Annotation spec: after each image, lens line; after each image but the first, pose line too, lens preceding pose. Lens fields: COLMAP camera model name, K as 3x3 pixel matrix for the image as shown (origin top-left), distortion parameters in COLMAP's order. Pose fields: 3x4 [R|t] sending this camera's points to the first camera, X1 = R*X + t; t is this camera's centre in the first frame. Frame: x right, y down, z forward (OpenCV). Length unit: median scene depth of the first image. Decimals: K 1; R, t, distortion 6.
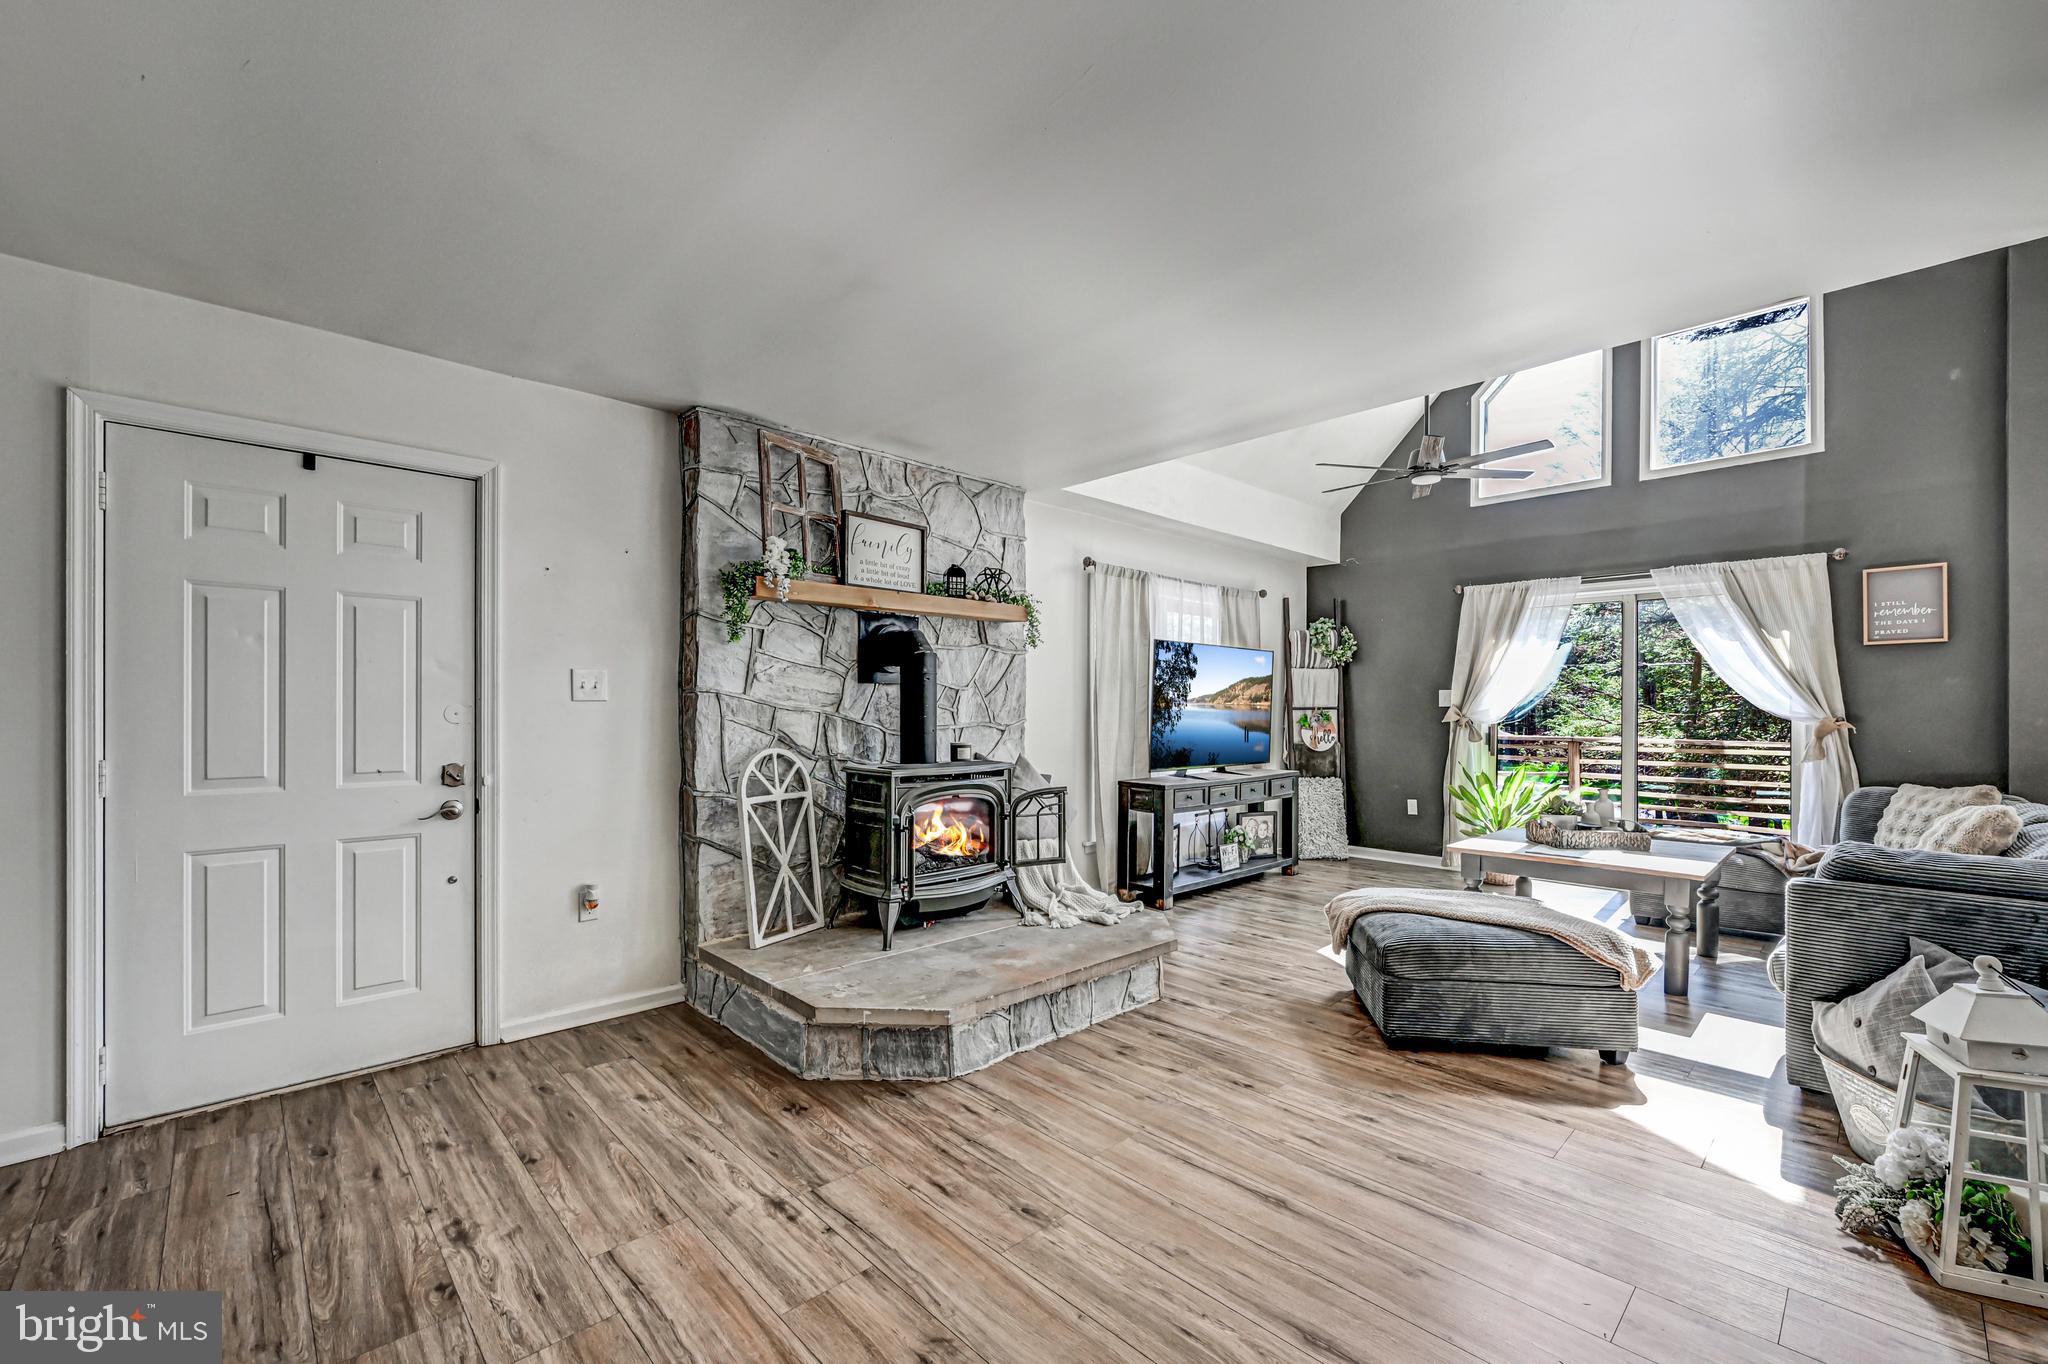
lens RADIAL K [[836.5, 0, 1022.0], [0, 836.5, 712.5], [0, 0, 1]] dist [0.001691, 0.000249]
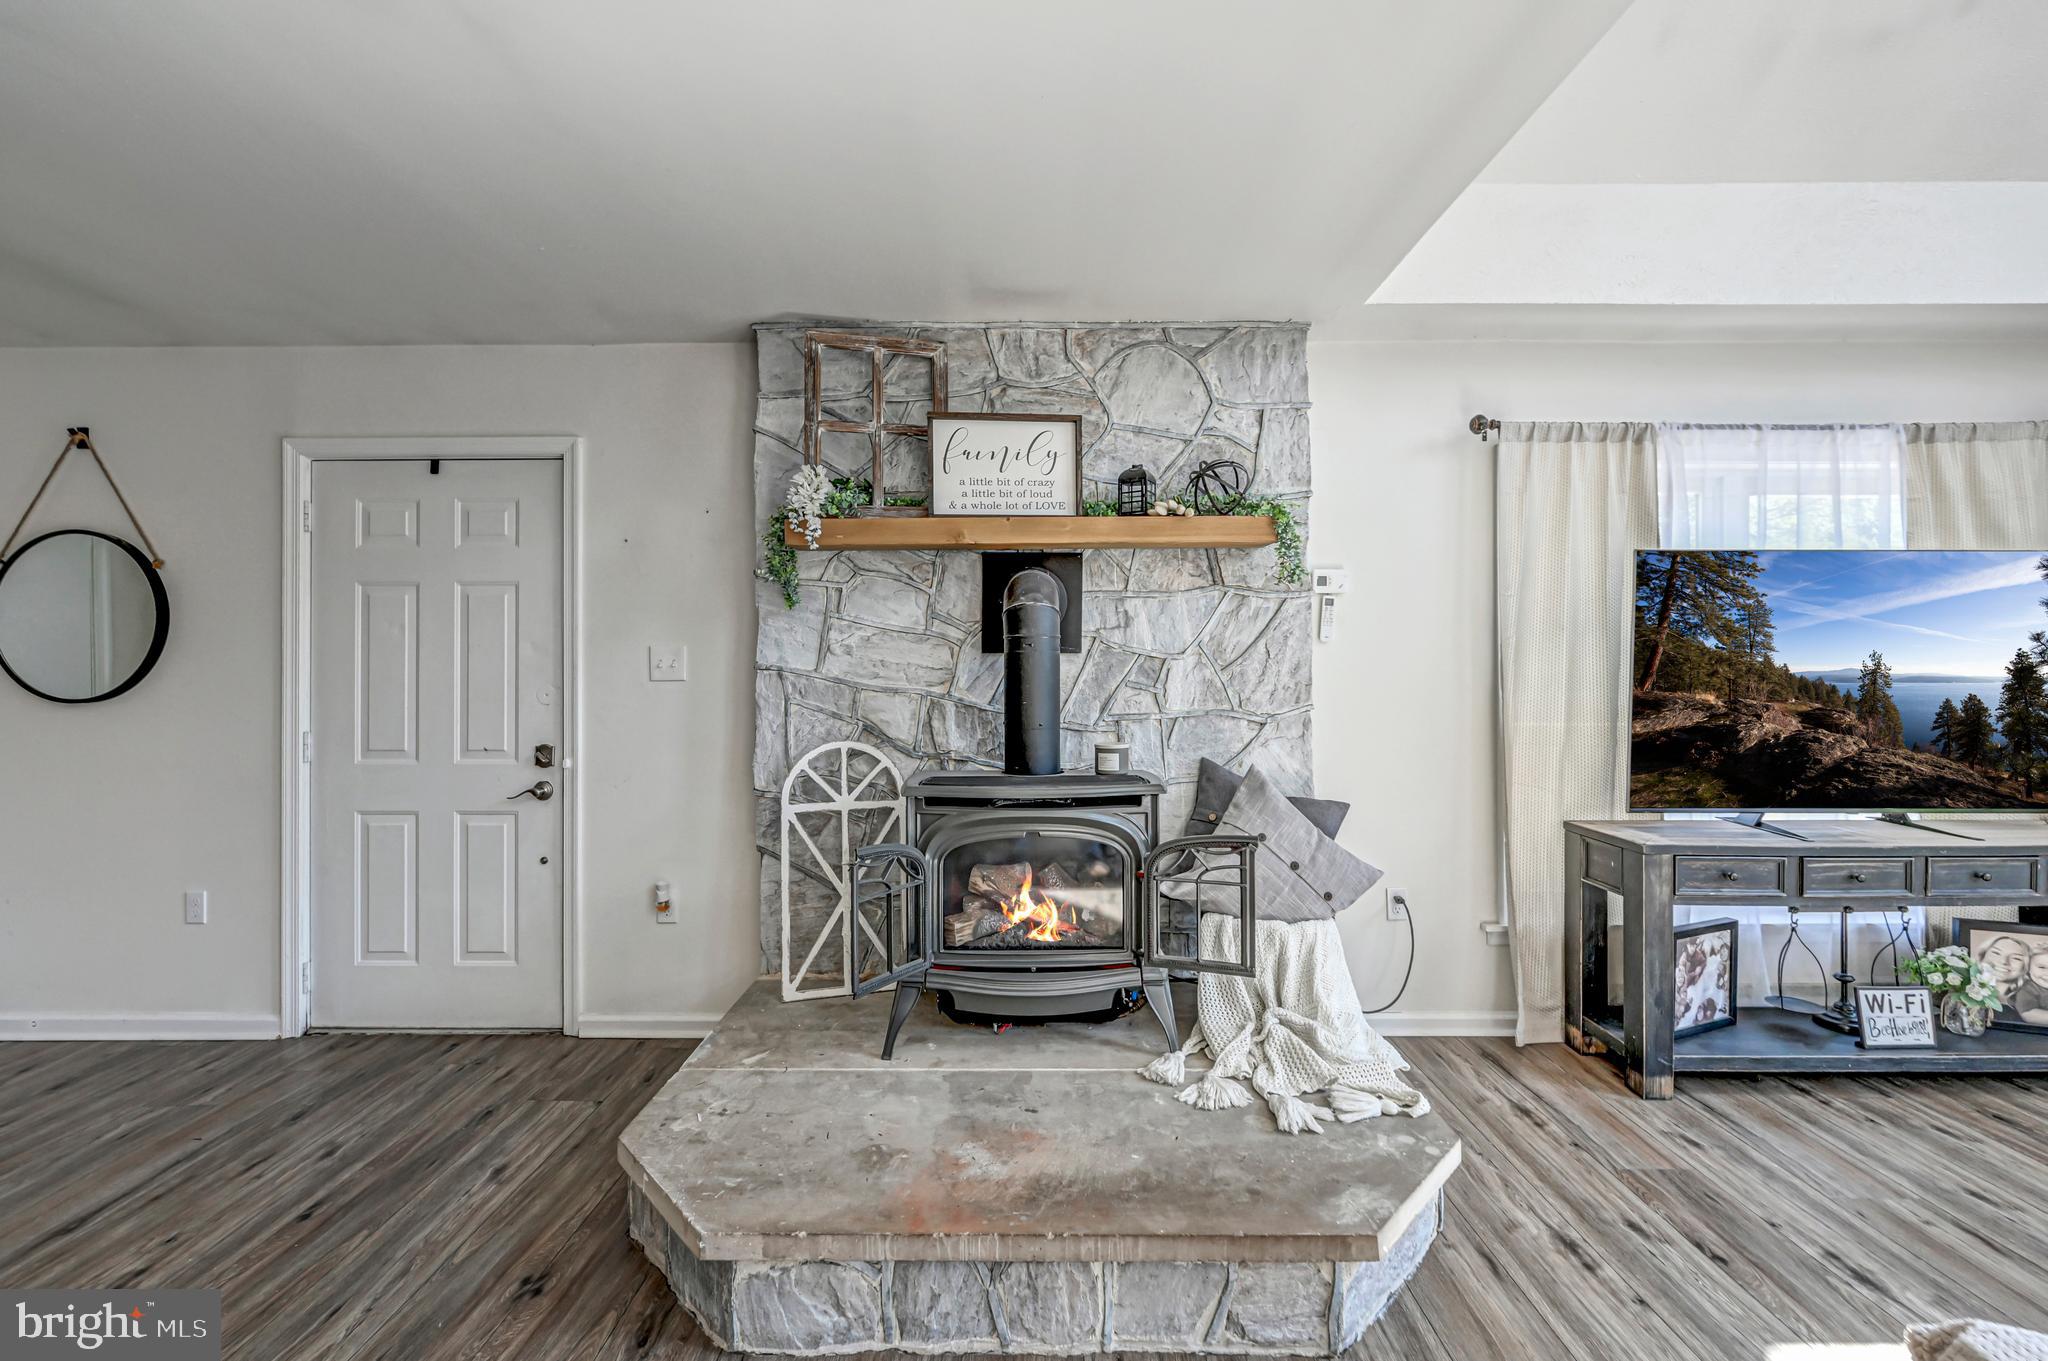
lens RADIAL K [[827.4, 0, 1027.5], [0, 827.4, 671.0], [0, 0, 1]] dist [0.000948, 0.000116]
pose [[0.721197, -0.004527, -0.692716, 0.333240], [0.000492, 0.999982, -0.006023, -0.016296], [0.692730, 0.004003, 0.721186, 0.536445]]
